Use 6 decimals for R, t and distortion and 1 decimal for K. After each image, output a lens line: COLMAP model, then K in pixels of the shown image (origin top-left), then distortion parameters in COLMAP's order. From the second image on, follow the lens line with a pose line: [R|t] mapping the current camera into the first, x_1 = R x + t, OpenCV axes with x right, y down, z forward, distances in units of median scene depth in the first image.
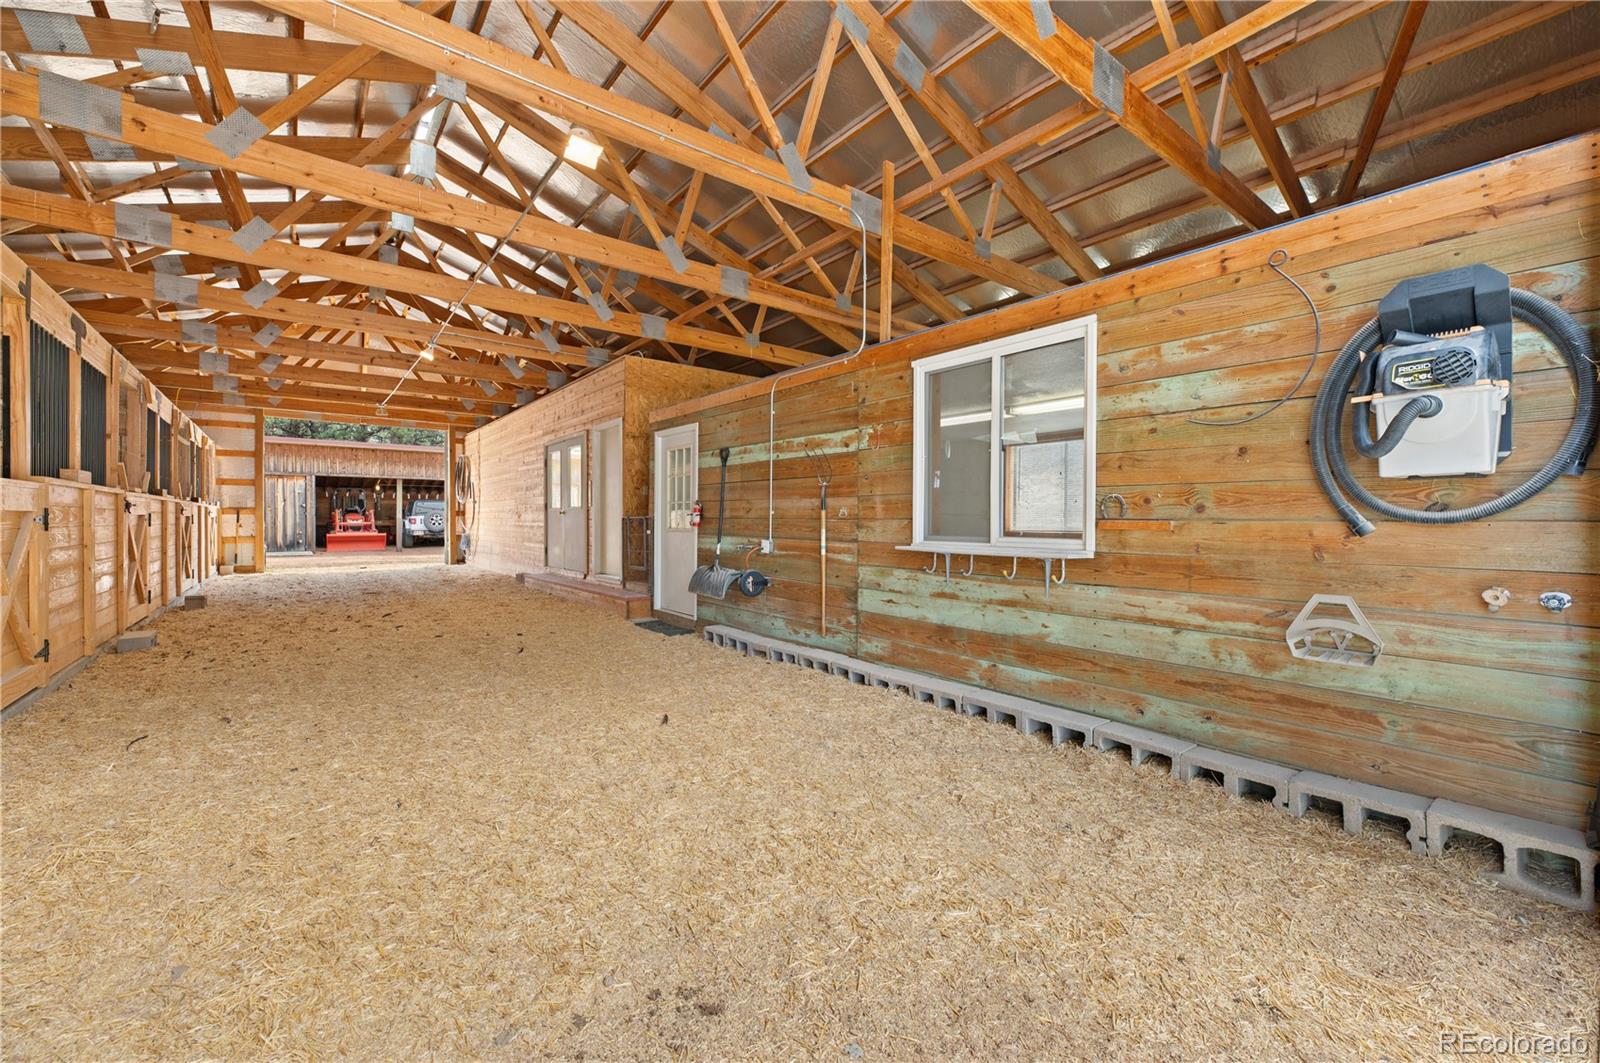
lens RADIAL K [[653.1, 0, 803.2], [0, 653.1, 528.9], [0, 0, 1]] dist [0.001687, -0.000312]
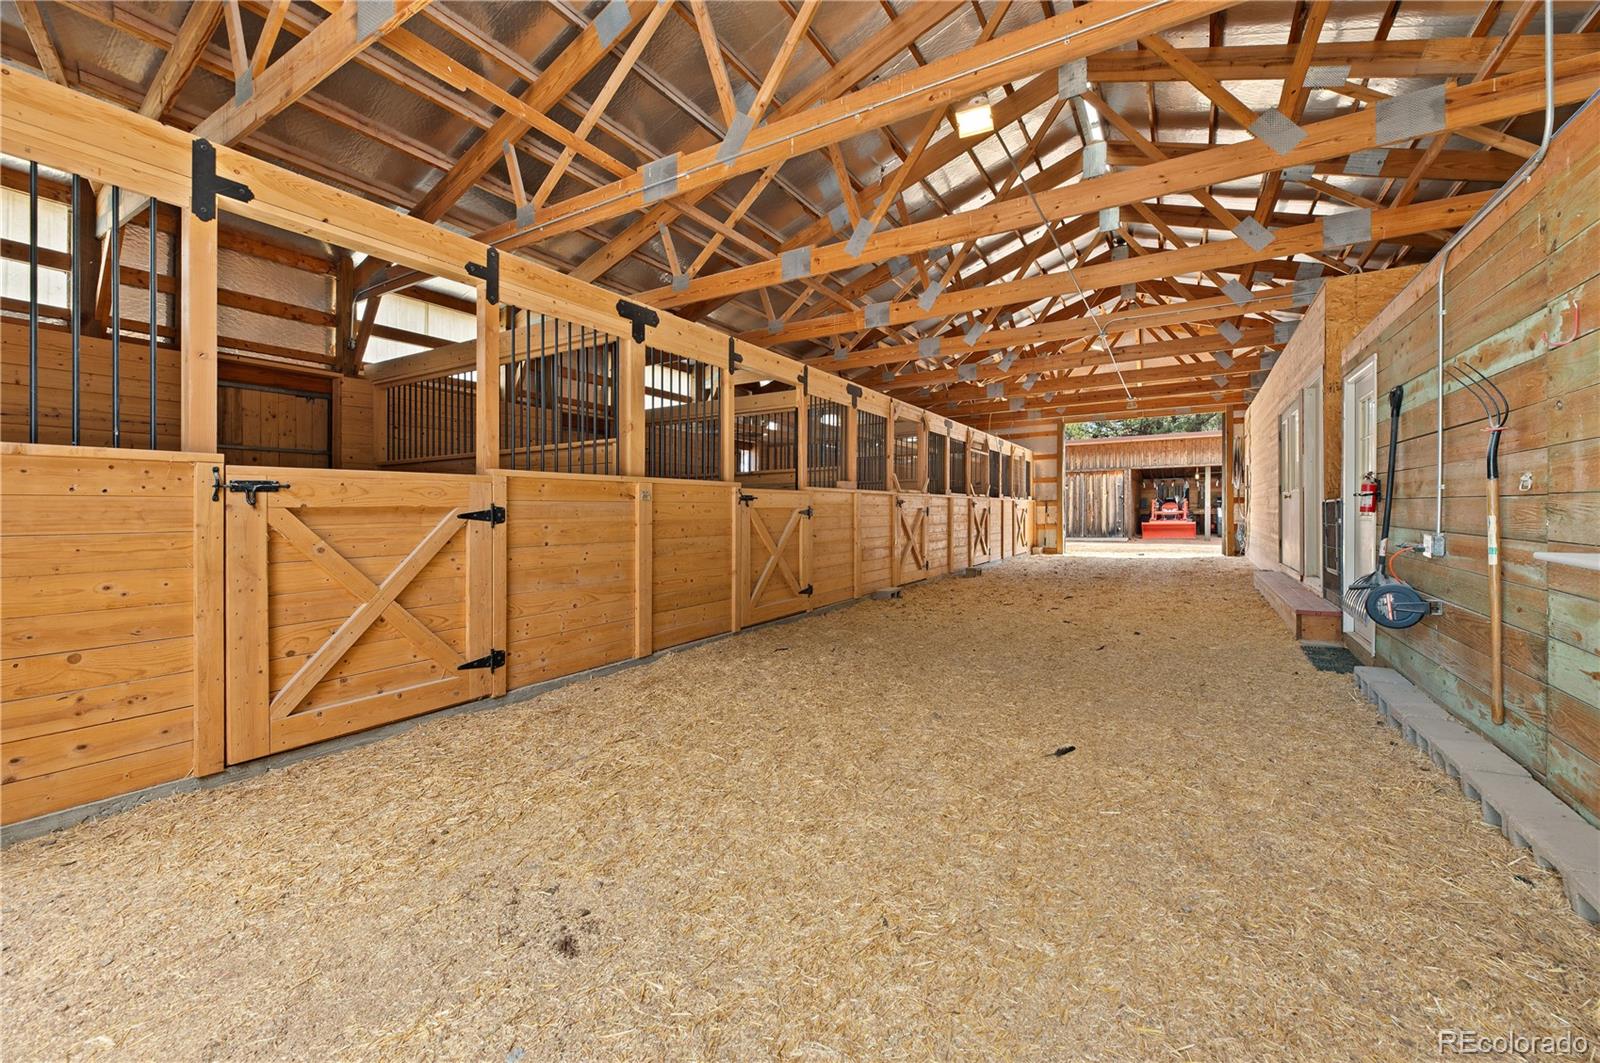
lens RADIAL K [[653.1, 0, 790.3], [0, 653.1, 517.0], [0, 0, 1]] dist [0.001687, -0.000312]
pose [[0.356586, -0.004190, -0.934253, 0.131586], [0.003550, 0.999989, -0.003130, 0.000391], [0.934256, -0.002200, 0.356597, 0.120668]]
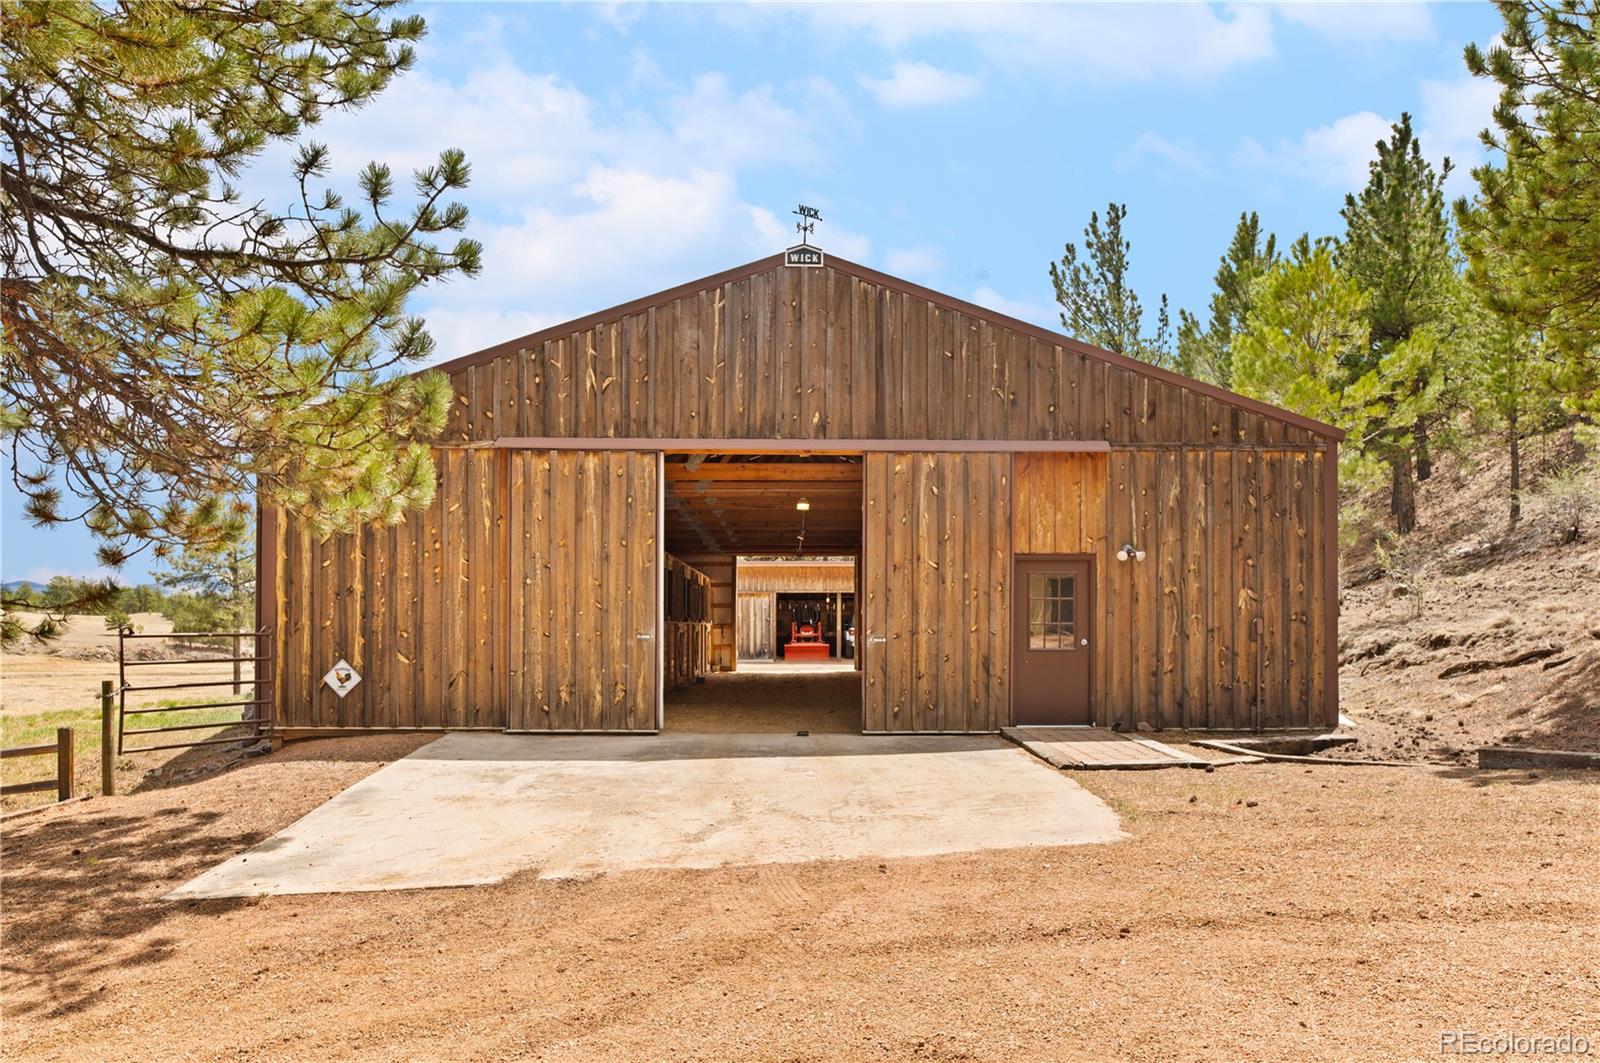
lens RADIAL K [[1087.6, 0, 798.7], [0, 1087.6, 534.4], [0, 0, 1]] dist [-0.005855, -0.001261]
pose [[0.793186, -0.059650, -0.606051, 0.758138], [-0.000028, 0.995188, -0.097988, 0.005175], [0.608980, 0.077739, 0.789367, -0.829215]]
